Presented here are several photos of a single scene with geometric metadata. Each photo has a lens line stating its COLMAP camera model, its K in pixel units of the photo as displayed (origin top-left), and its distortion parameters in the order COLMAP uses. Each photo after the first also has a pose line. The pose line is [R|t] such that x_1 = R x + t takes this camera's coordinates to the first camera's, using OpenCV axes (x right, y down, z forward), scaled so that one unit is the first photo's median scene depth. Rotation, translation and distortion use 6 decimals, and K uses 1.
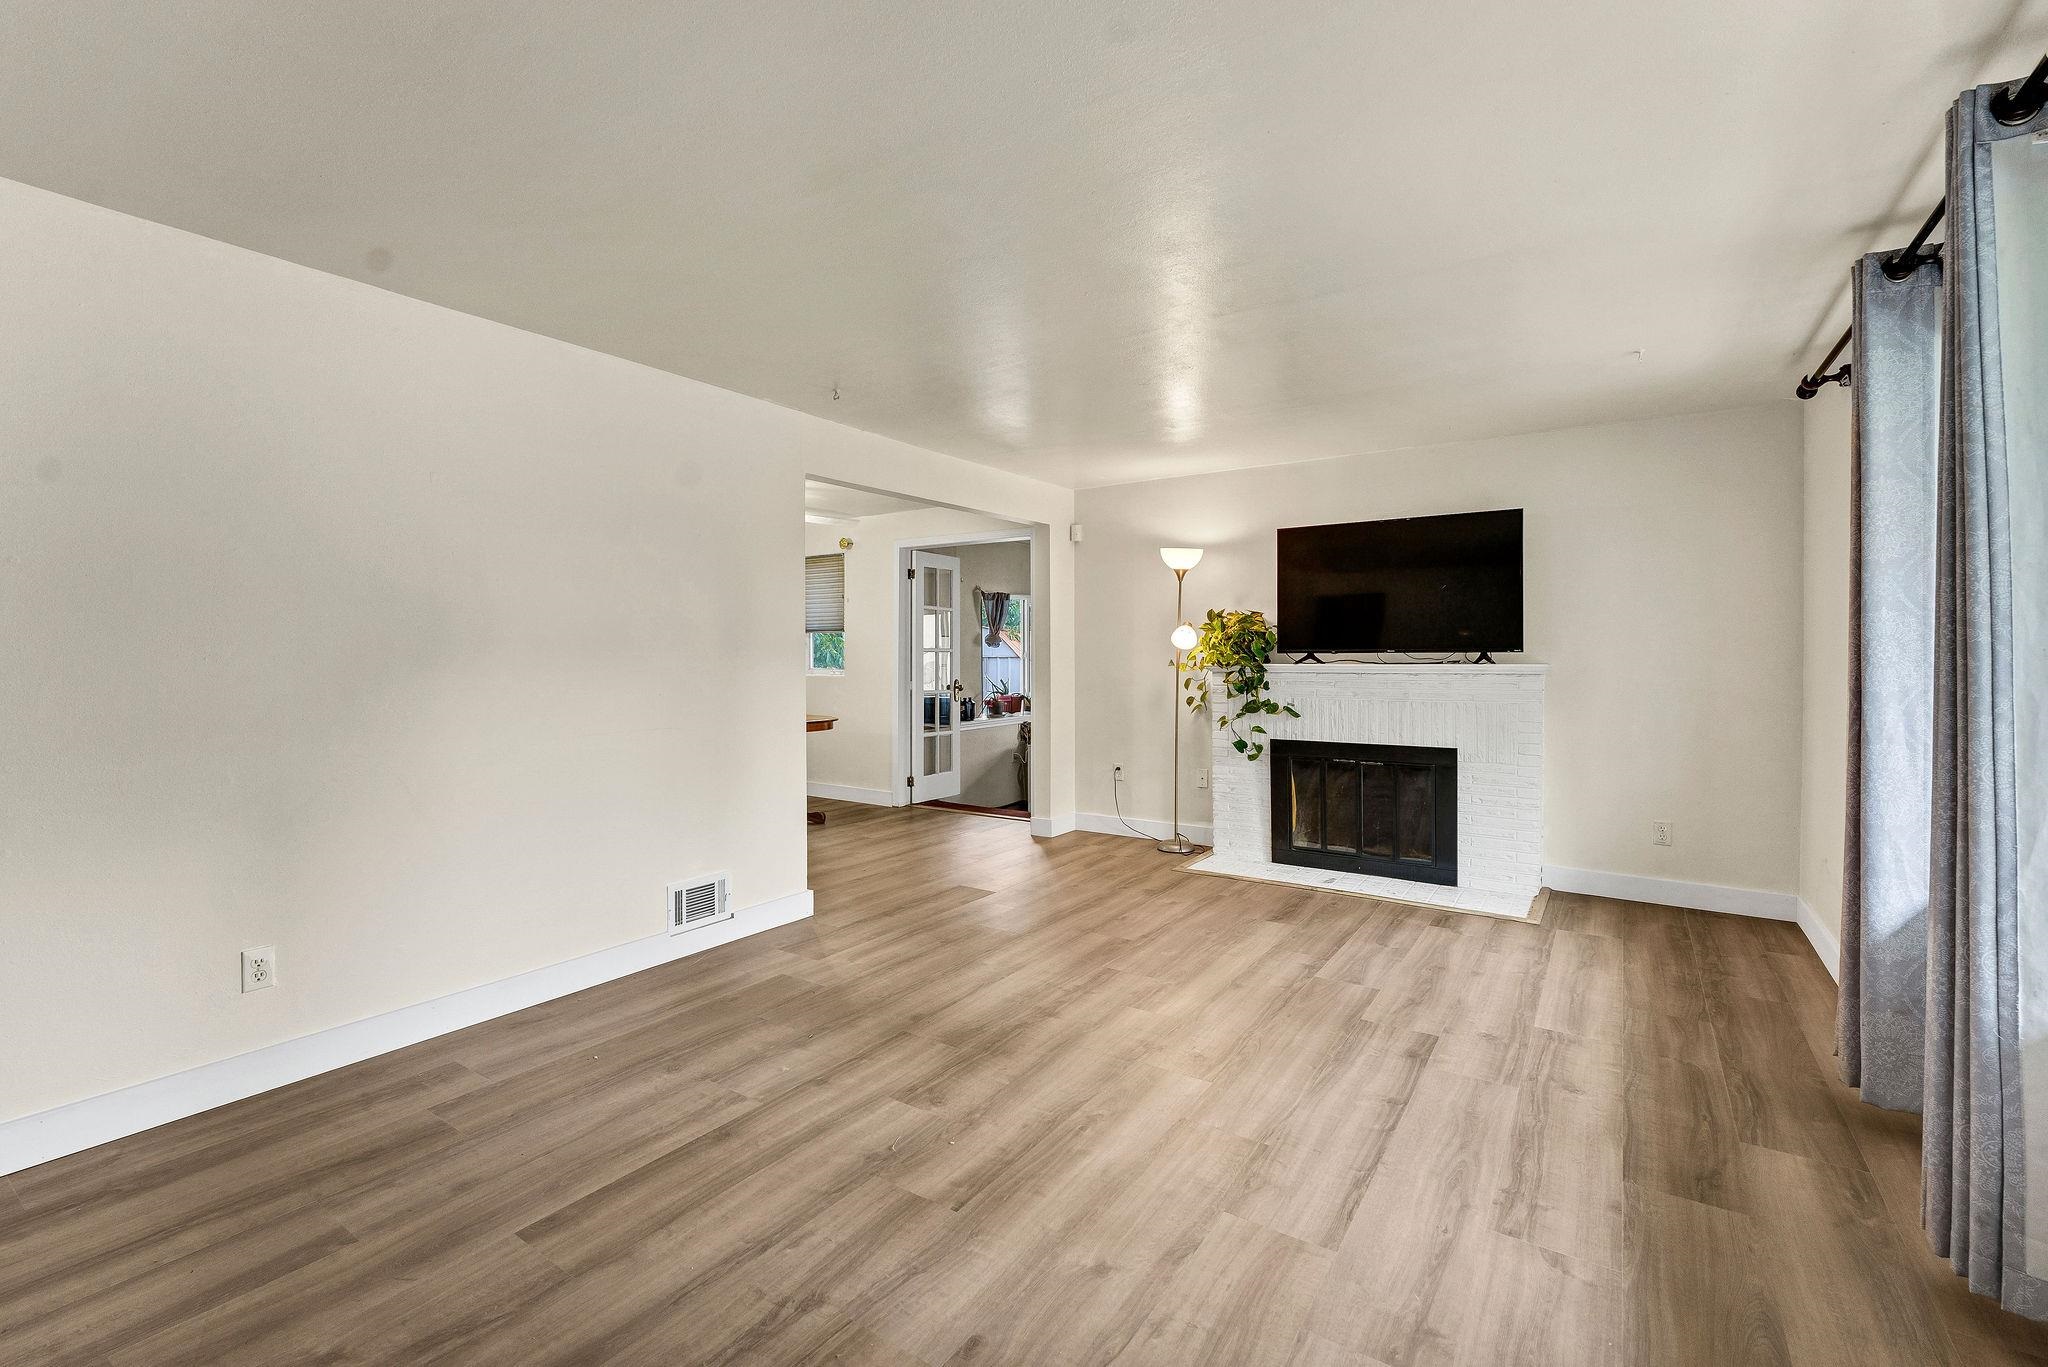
lens RADIAL K [[891.1, 0, 1004.6], [0, 891.1, 661.0], [0, 0, 1]] dist [-0.000946, -0.000326]
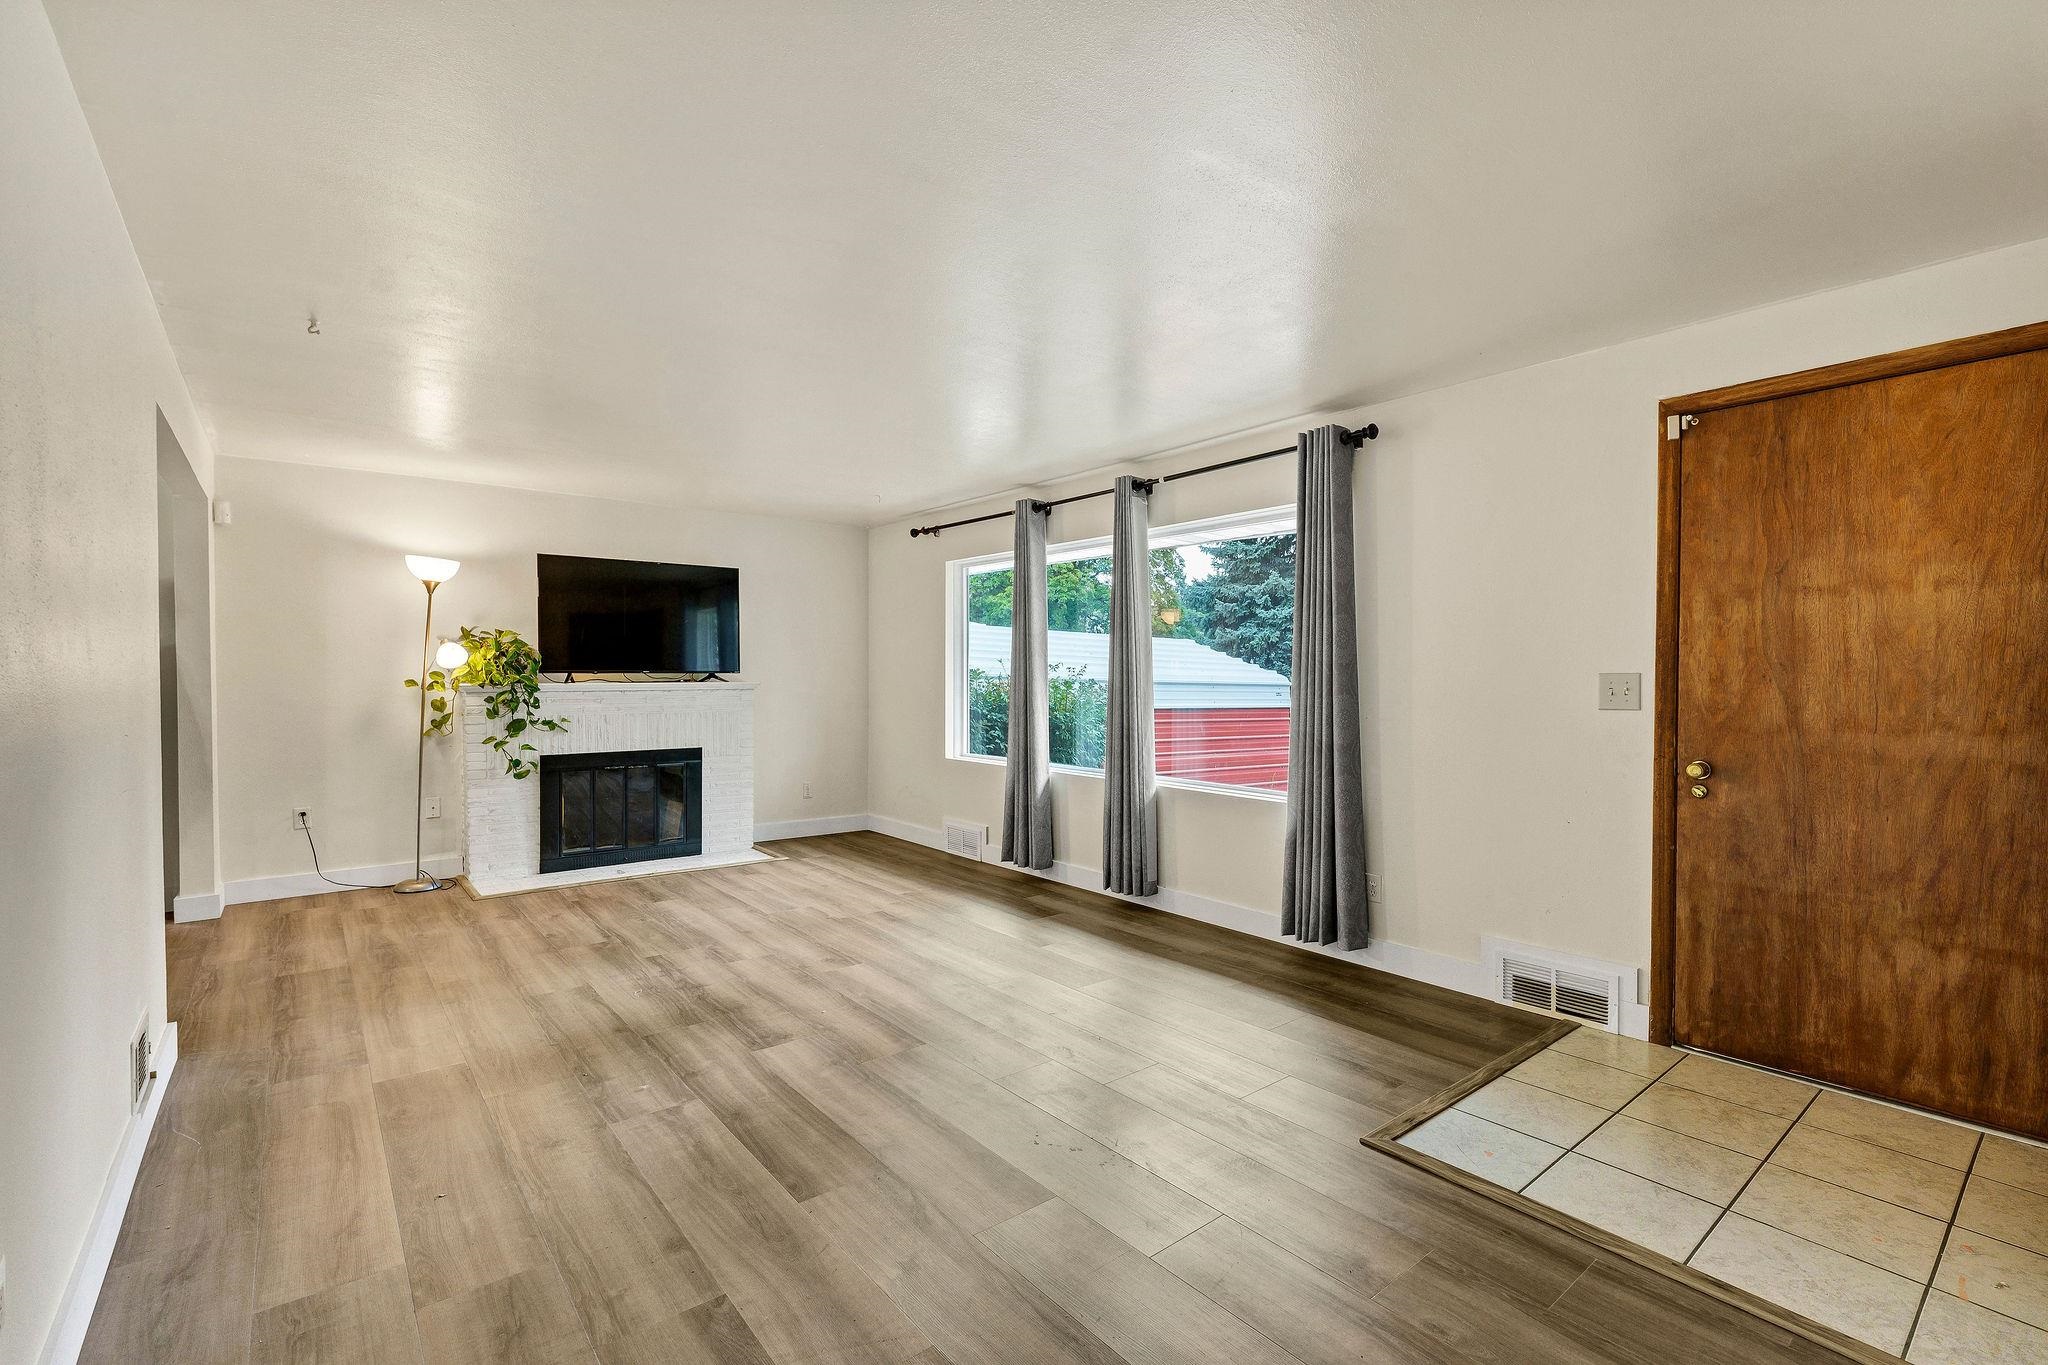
lens RADIAL K [[920.4, 0, 1025.0], [0, 920.4, 671.3], [0, 0, 1]] dist [-0.001042, 0.000203]
pose [[0.283299, 0.006777, 0.959008, -0.886642], [0.006857, 0.999935, -0.009092, 0.004816], [-0.959007, 0.009151, 0.283235, 0.236654]]
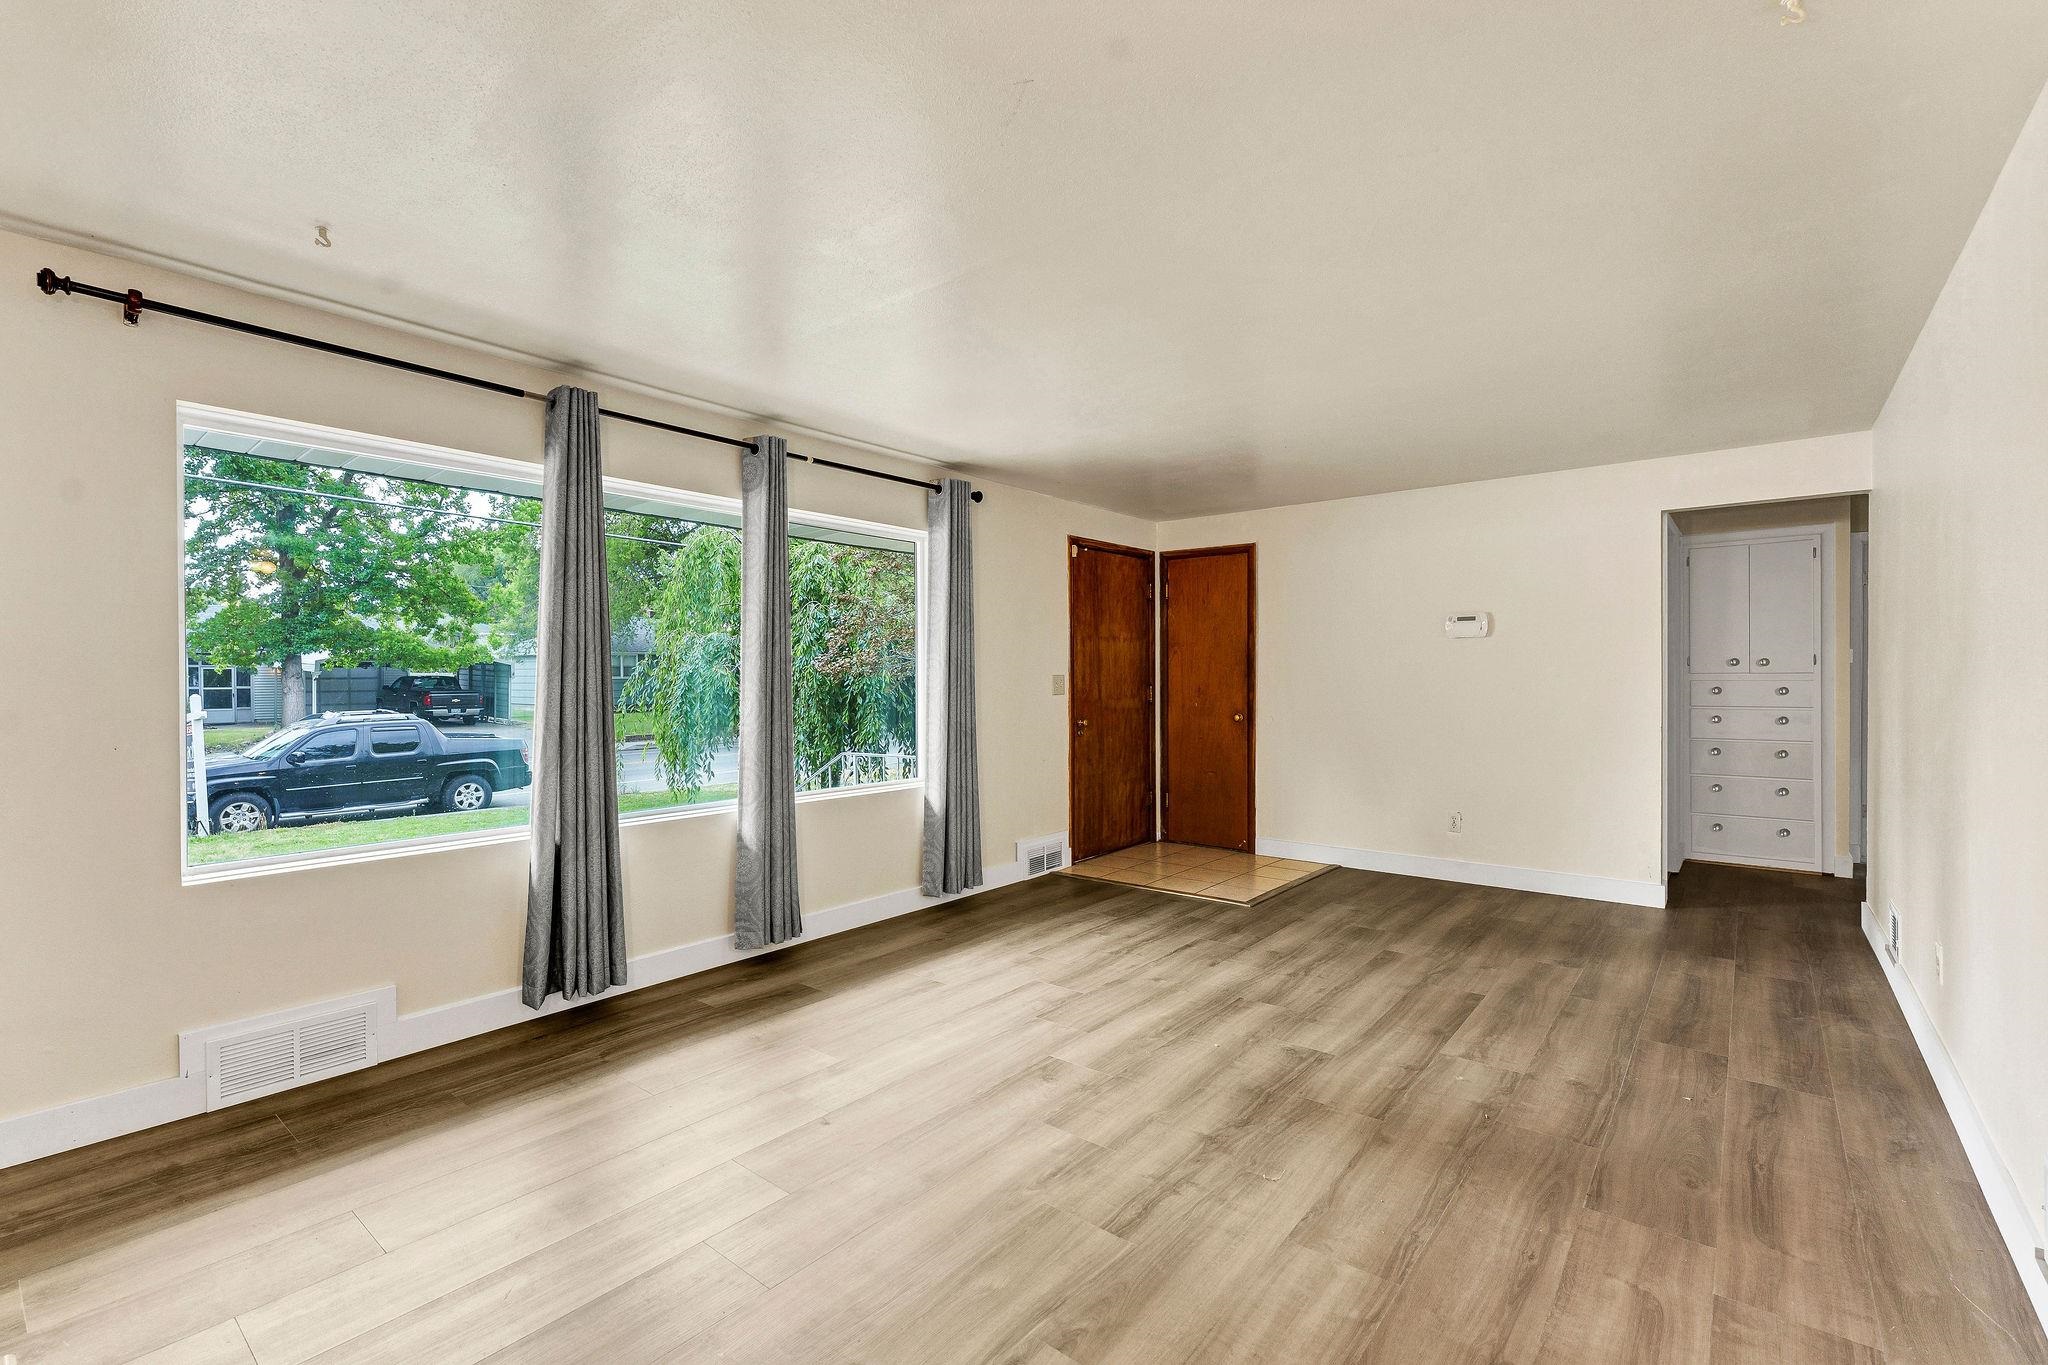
lens RADIAL K [[903.4, 0, 1018.8], [0, 903.4, 674.6], [0, 0, 1]] dist [-0.002339, -0.000644]
pose [[-0.997442, 0.005281, 0.071279, 0.145320], [0.005889, 0.999948, 0.008327, -0.013236], [-0.071232, 0.008725, -0.997422, 1.643027]]
